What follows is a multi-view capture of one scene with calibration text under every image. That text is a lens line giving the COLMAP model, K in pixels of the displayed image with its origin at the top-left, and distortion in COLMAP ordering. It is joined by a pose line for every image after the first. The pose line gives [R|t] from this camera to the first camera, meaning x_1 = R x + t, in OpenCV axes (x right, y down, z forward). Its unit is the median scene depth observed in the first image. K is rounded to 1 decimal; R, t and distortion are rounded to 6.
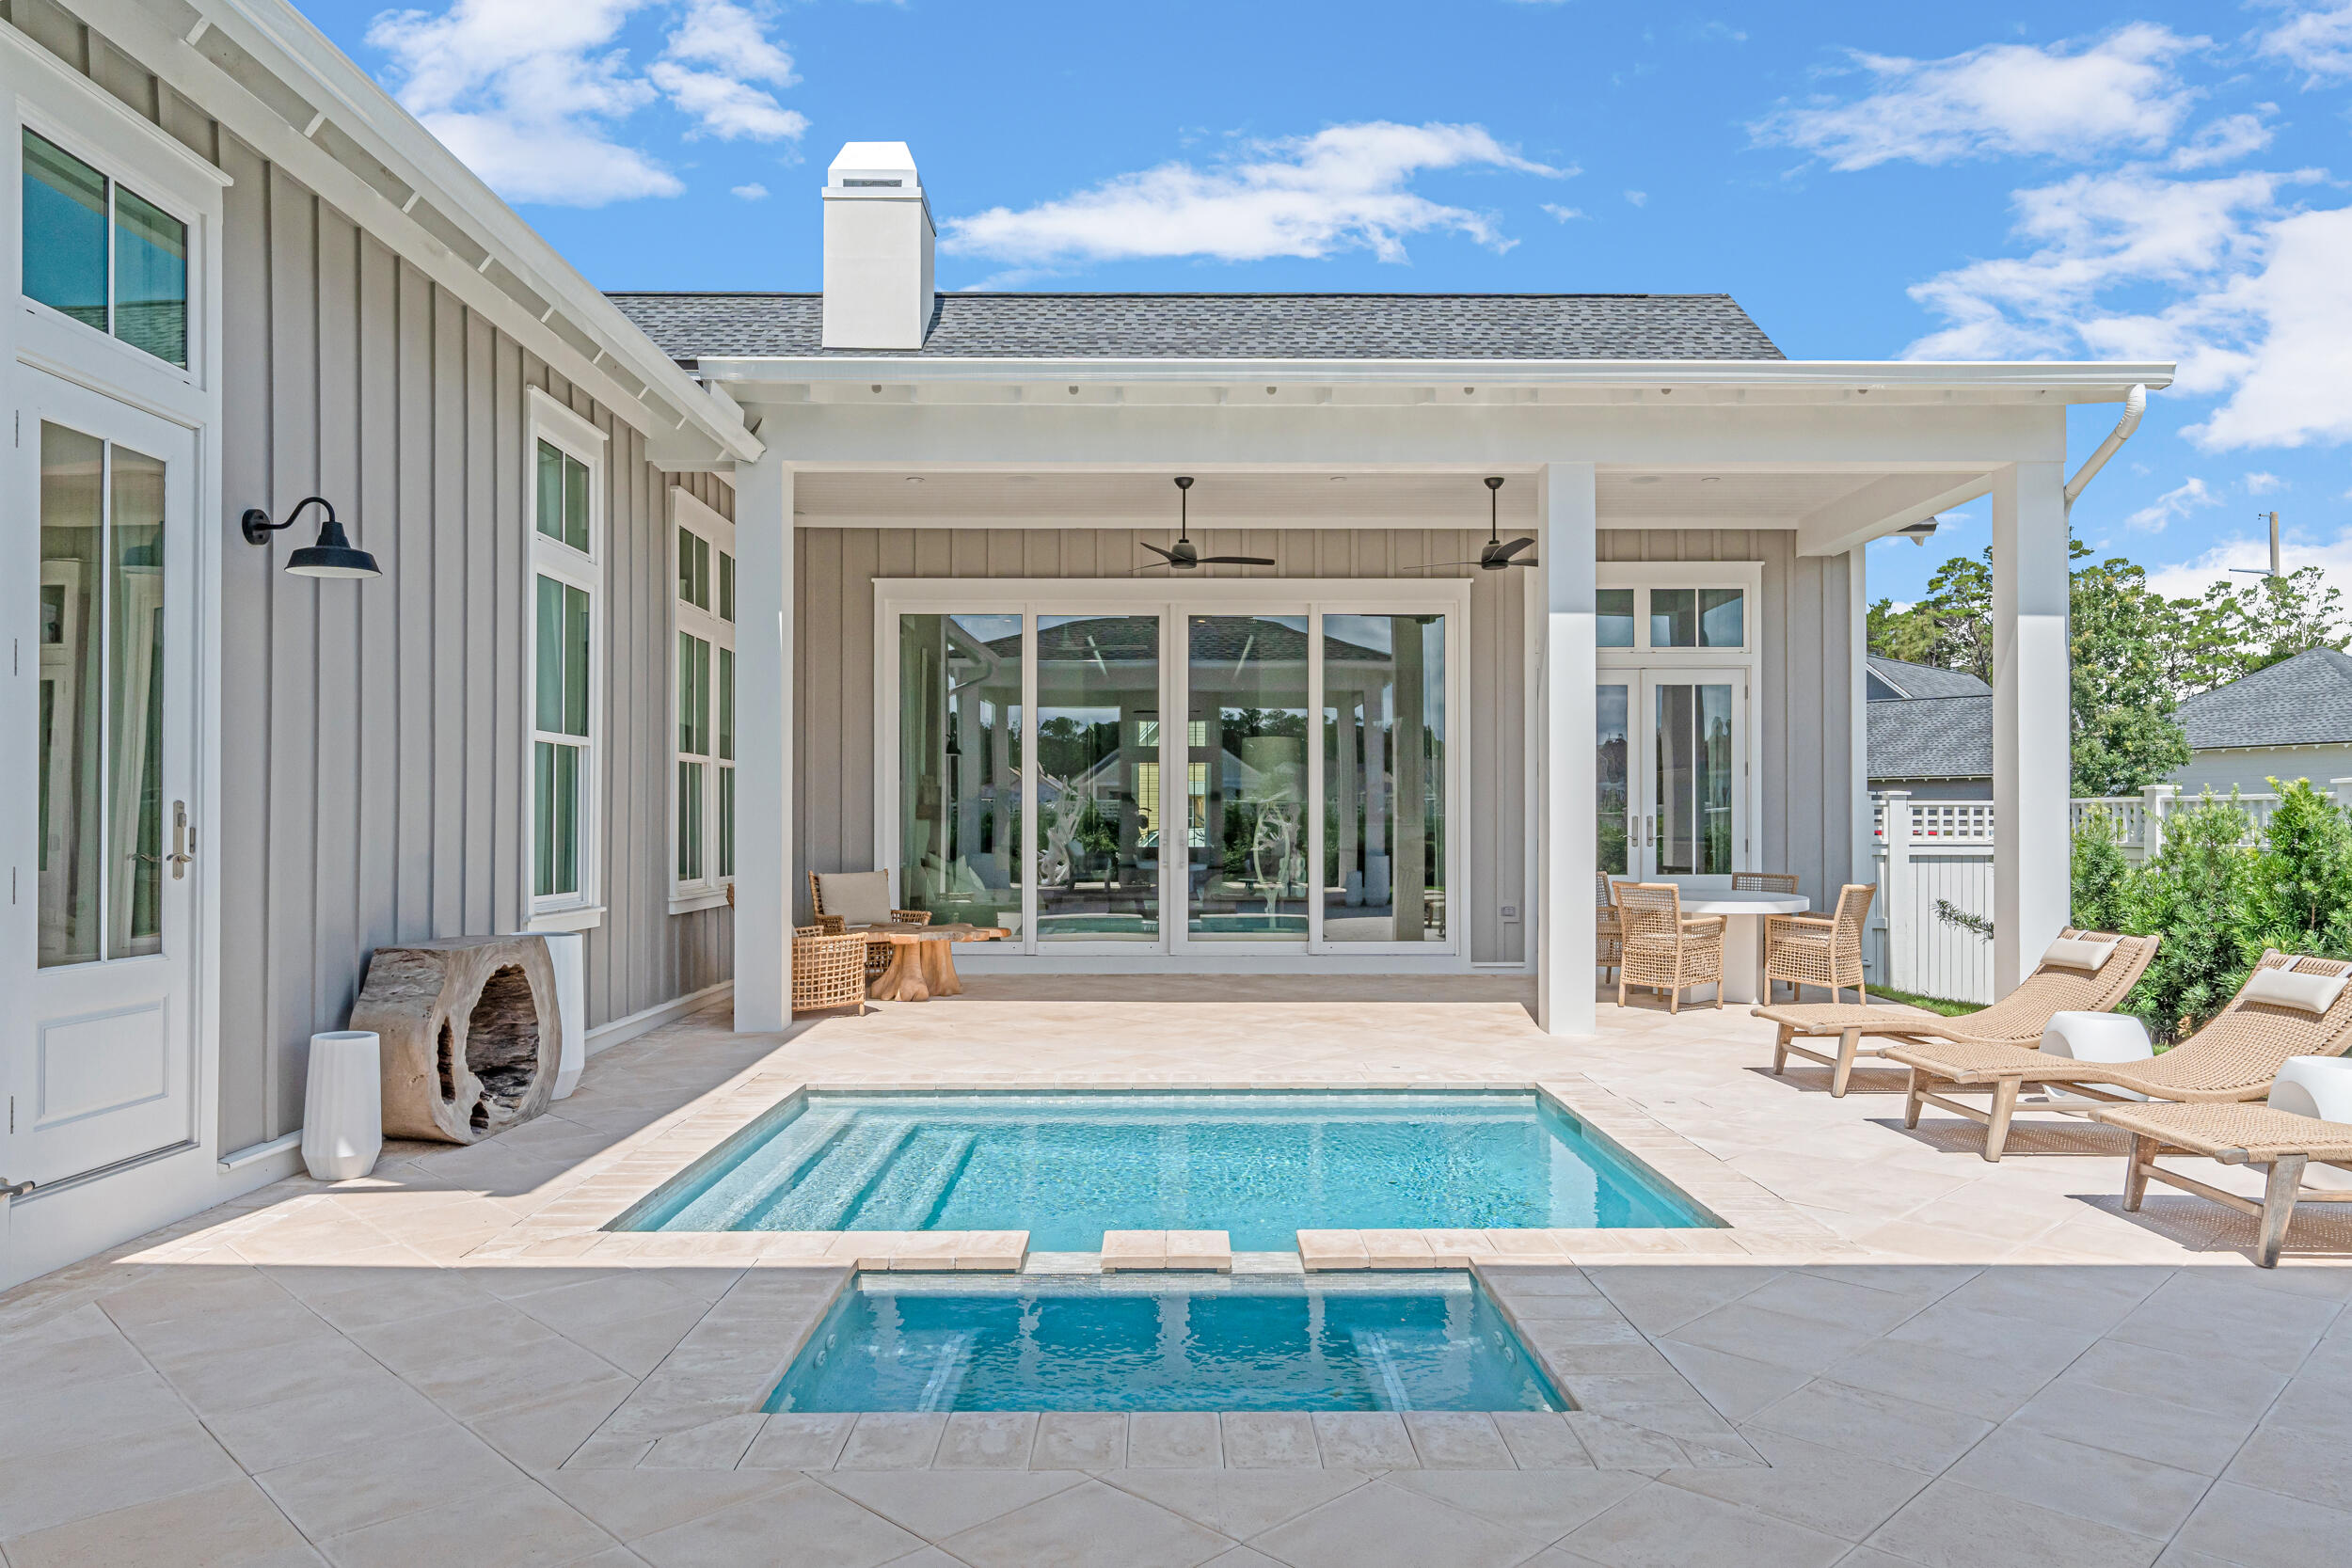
lens RADIAL K [[1517.3, 0, 1163.0], [0, 1517.3, 814.9], [0, 0, 1]] dist [0.003014, -0.002304]
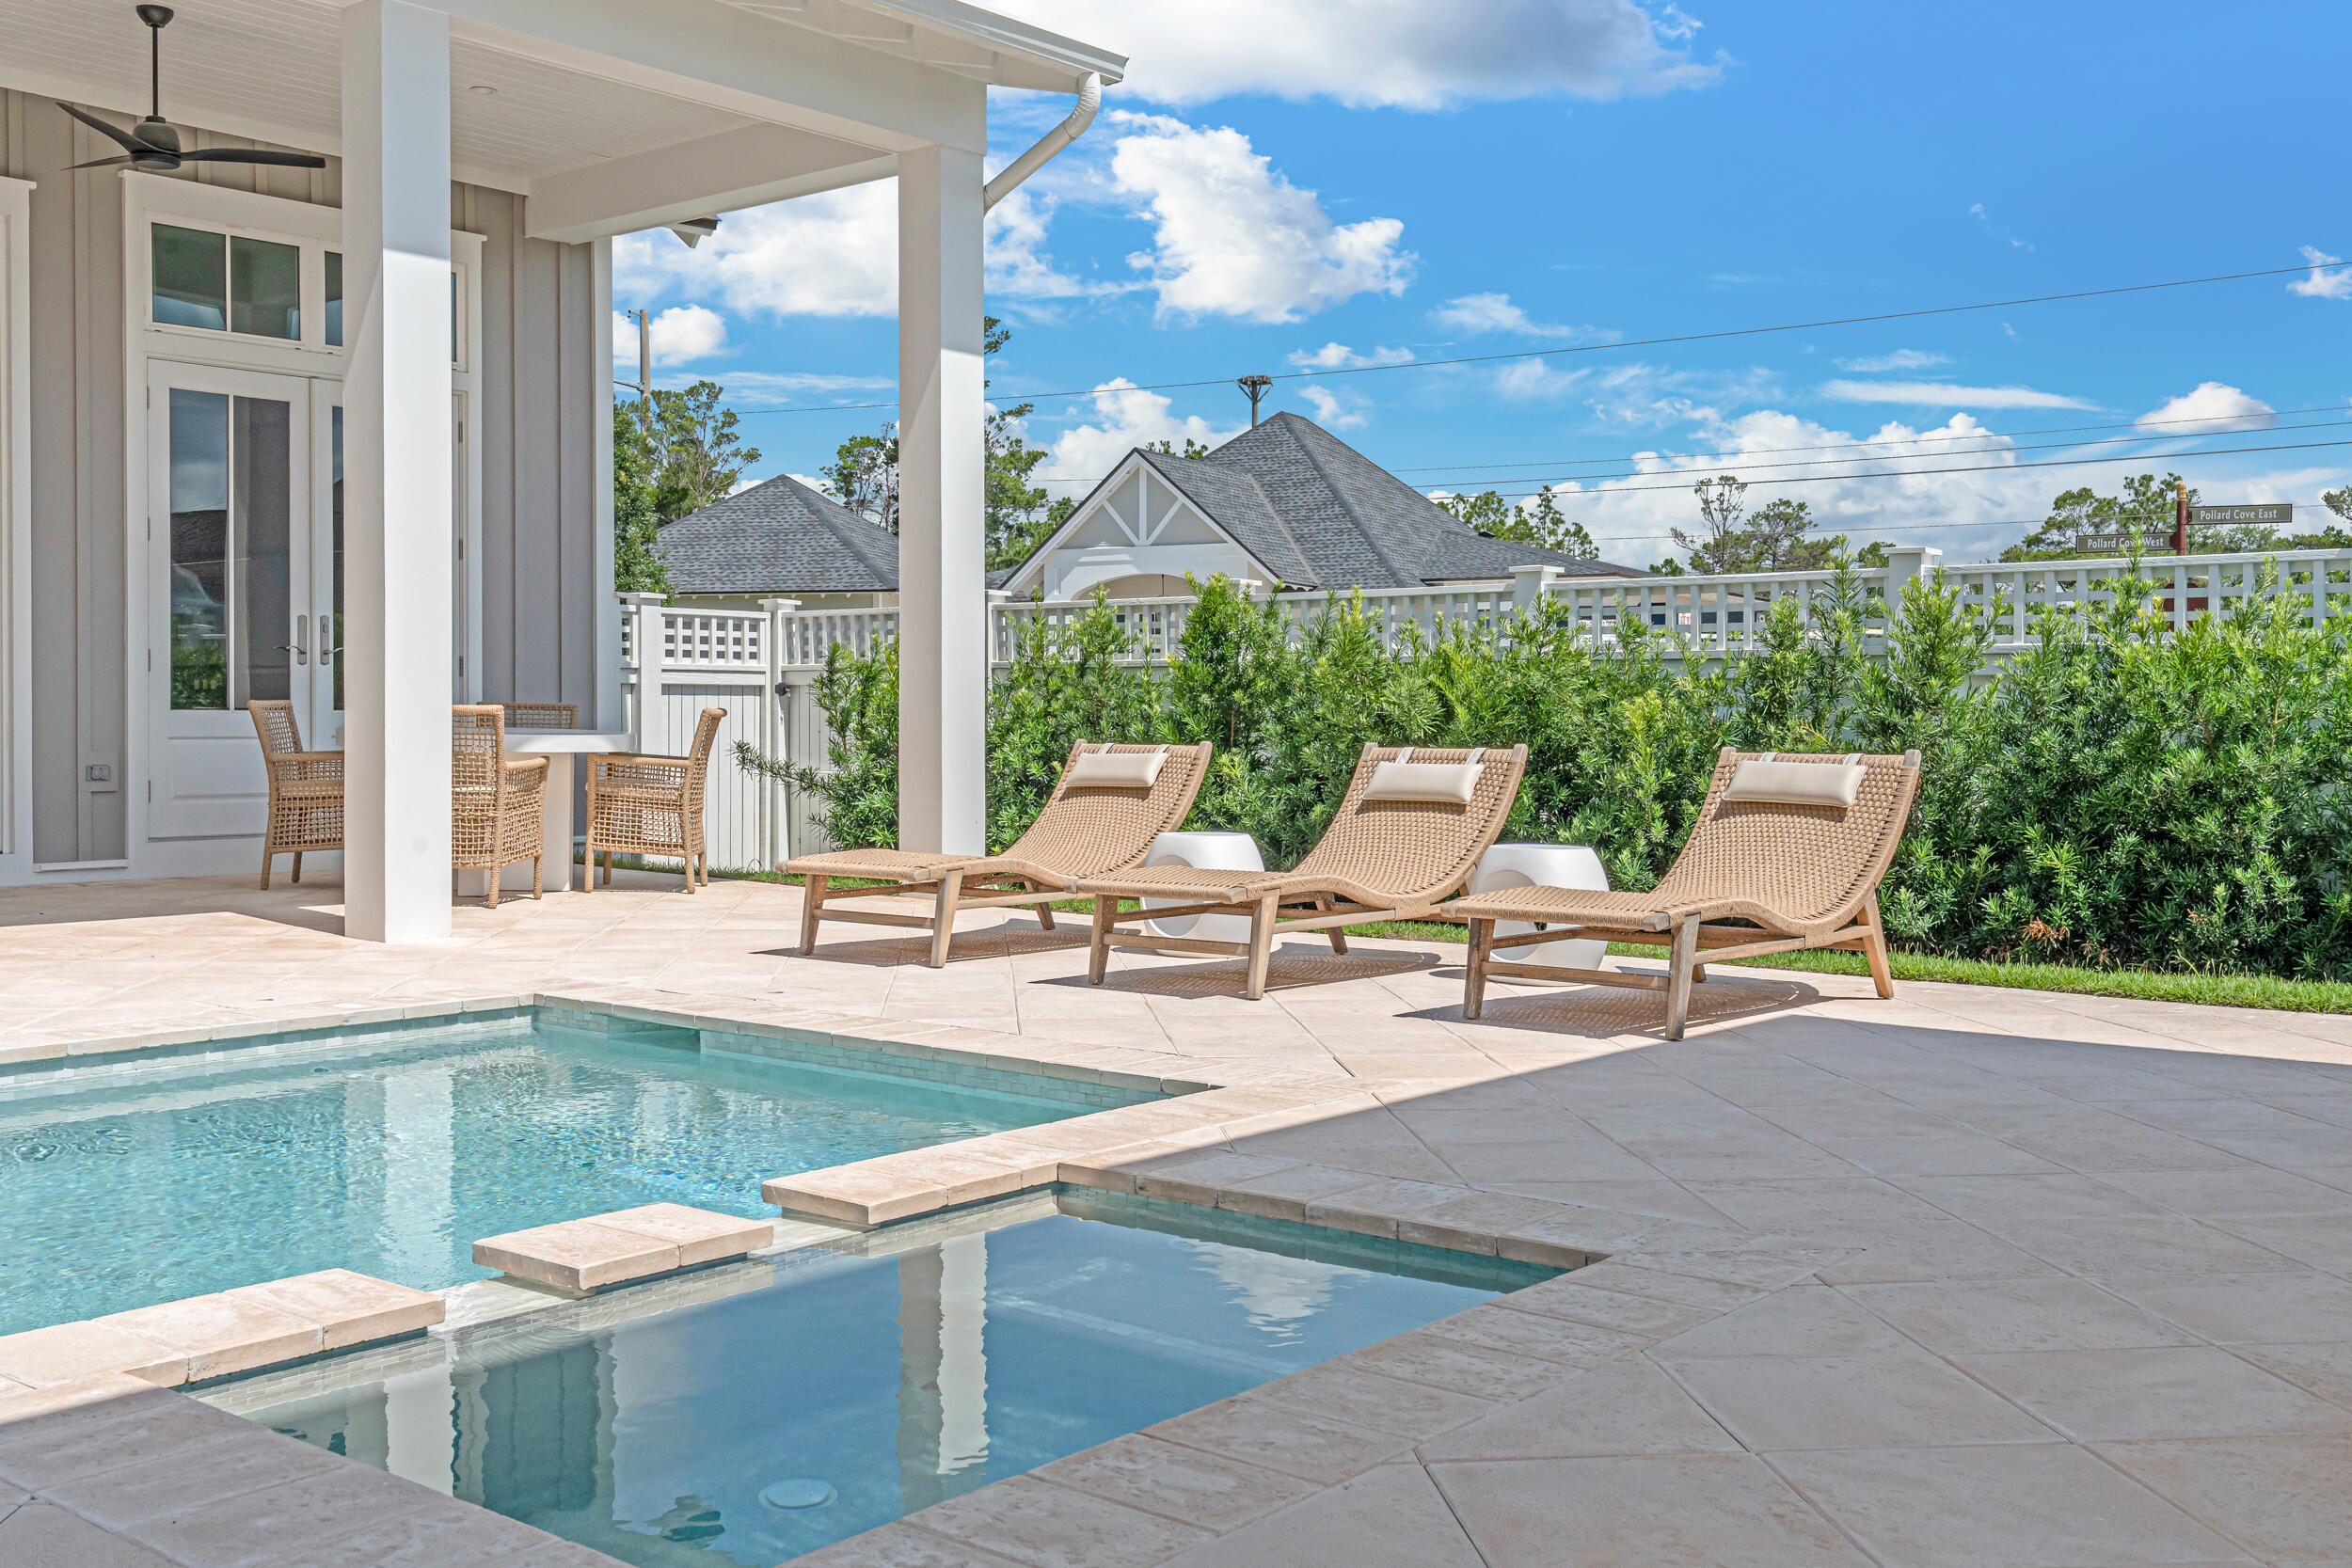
lens RADIAL K [[2306.3, 0, 1158.3], [0, 2306.3, 783.1], [0, 0, 1]] dist [0.013220, 0.010585]
pose [[0.640869, -0.020138, 0.767386, -0.270279], [-0.008339, 0.999414, 0.033191, 0.049487], [-0.767605, -0.027670, 0.640325, 0.176780]]
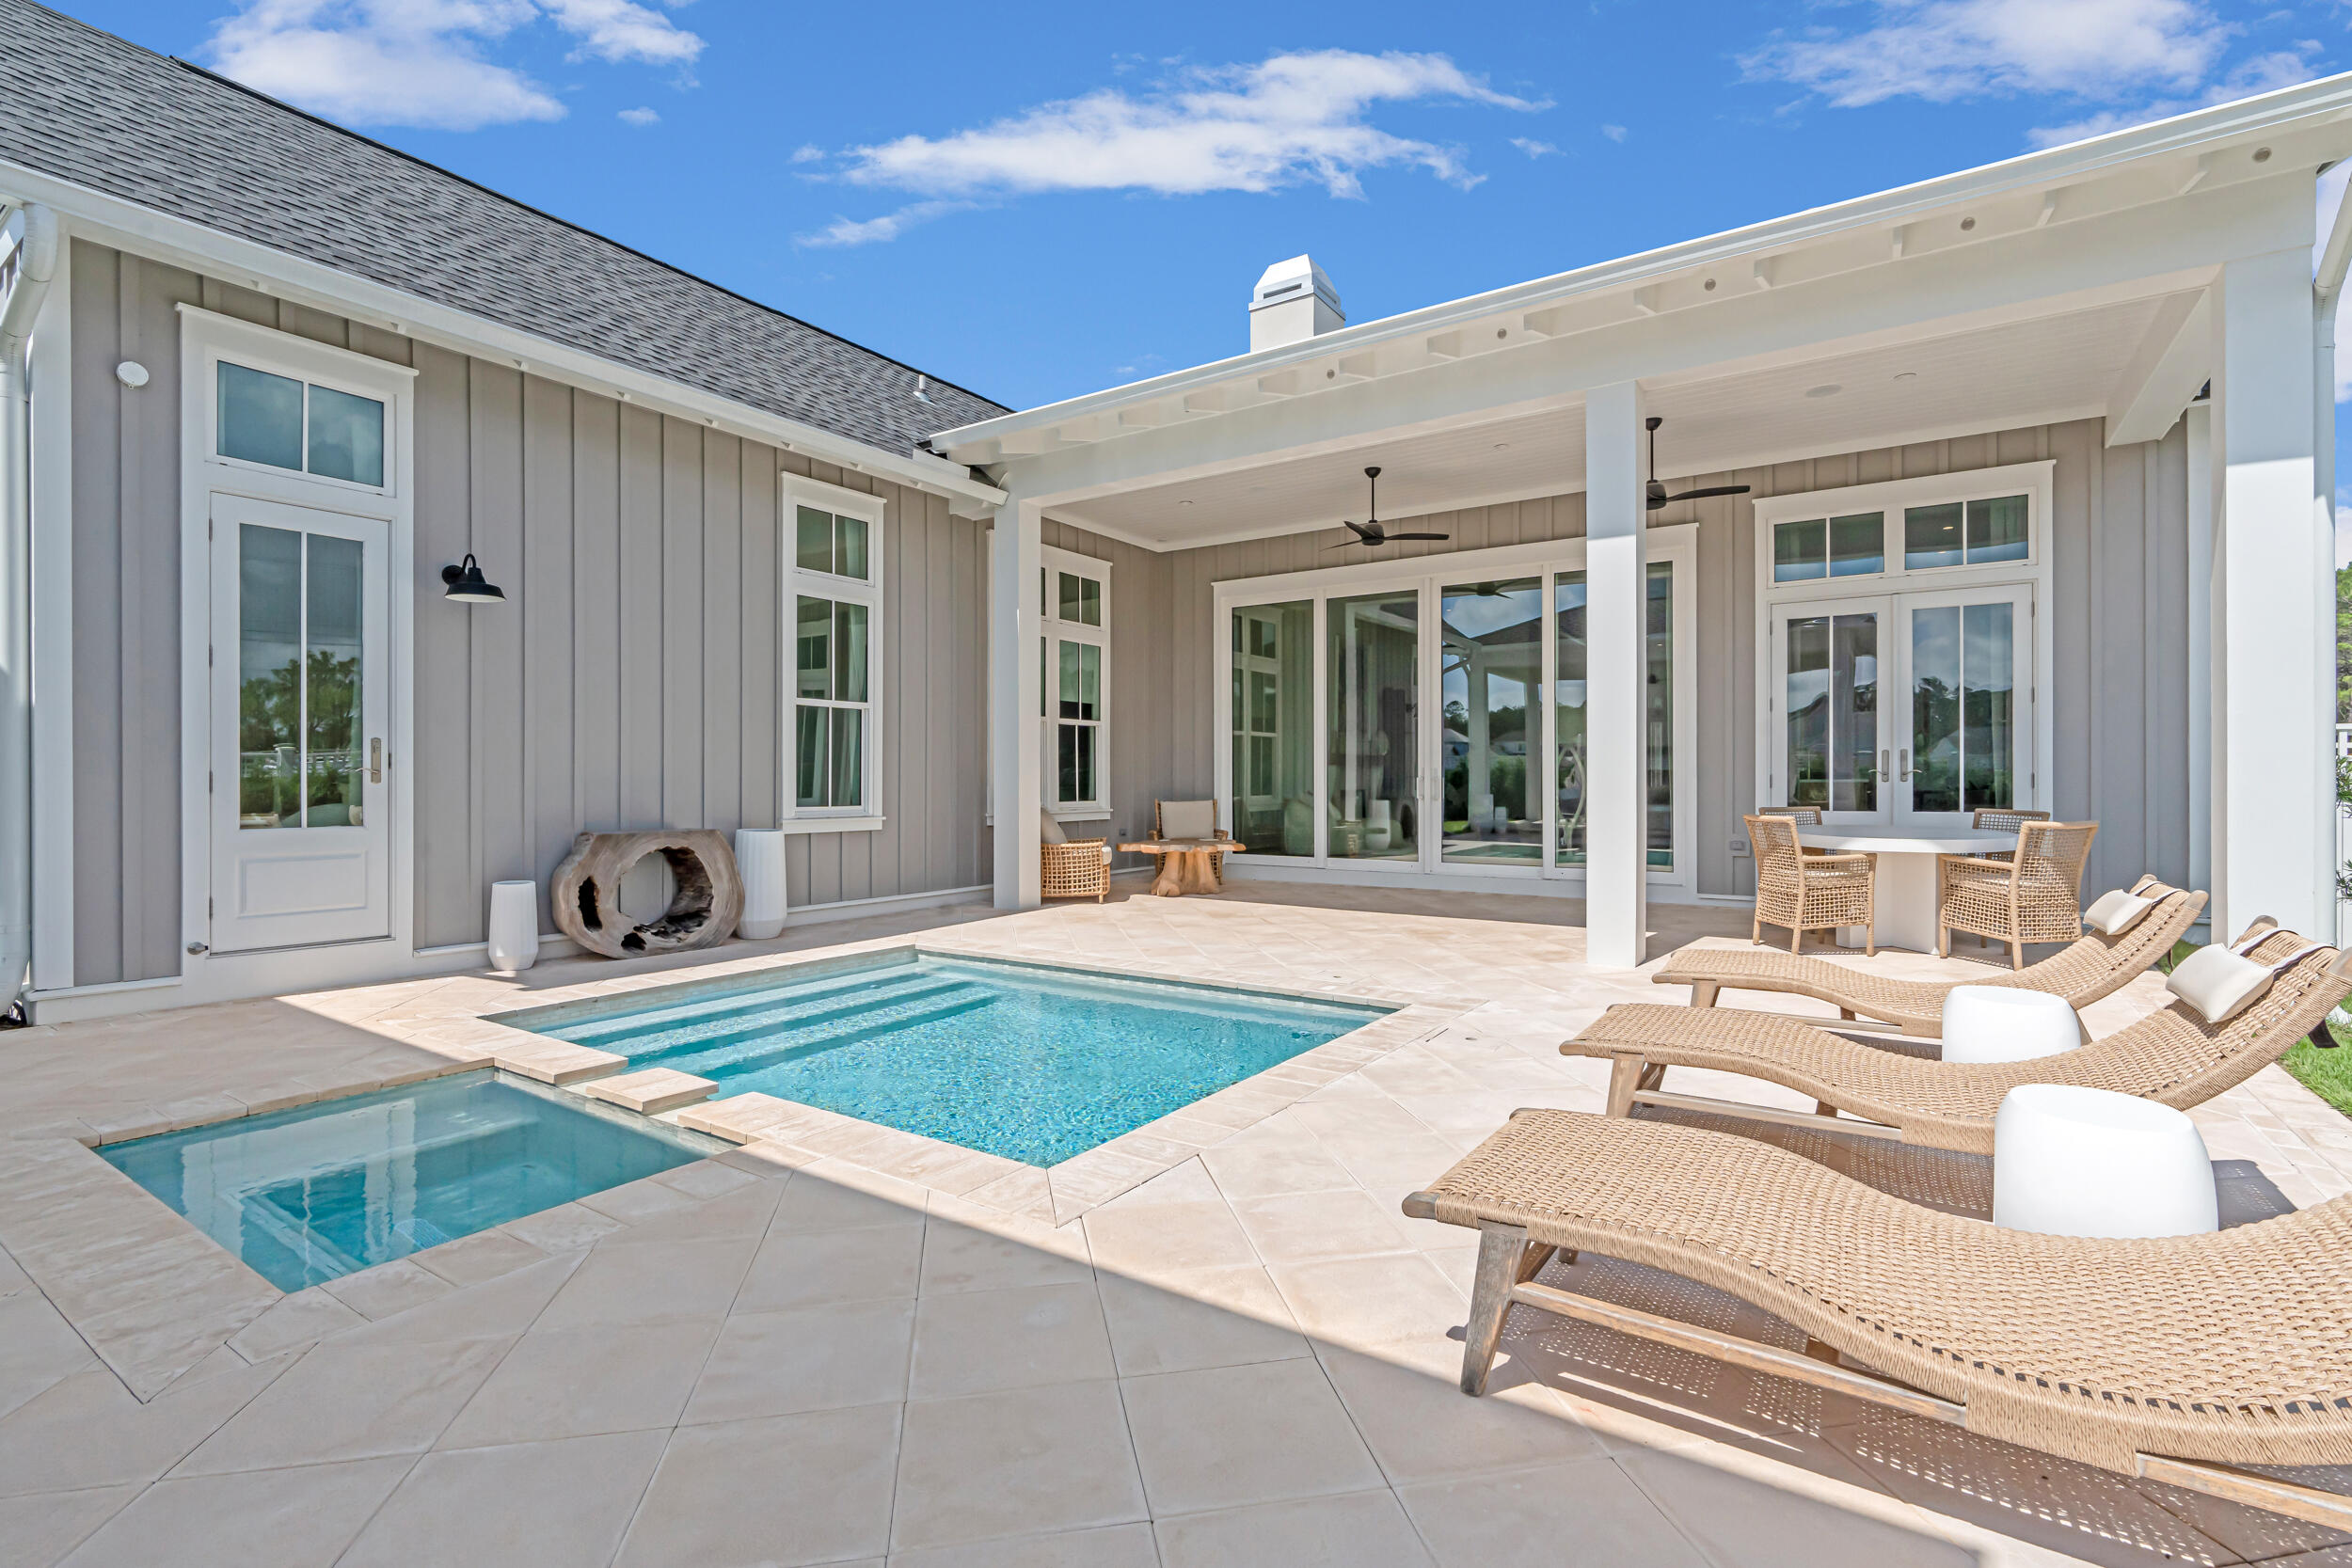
lens RADIAL K [[1061.1, 0, 1176.0], [0, 1061.1, 784.0], [0, 0, 1]] dist [-0.009658, 0.000322]
pose [[0.831973, 0.000635, -0.554815, 0.436069], [0.004613, 0.999957, 0.008062, 0.021000], [0.554796, -0.009267, 0.831935, 0.286310]]
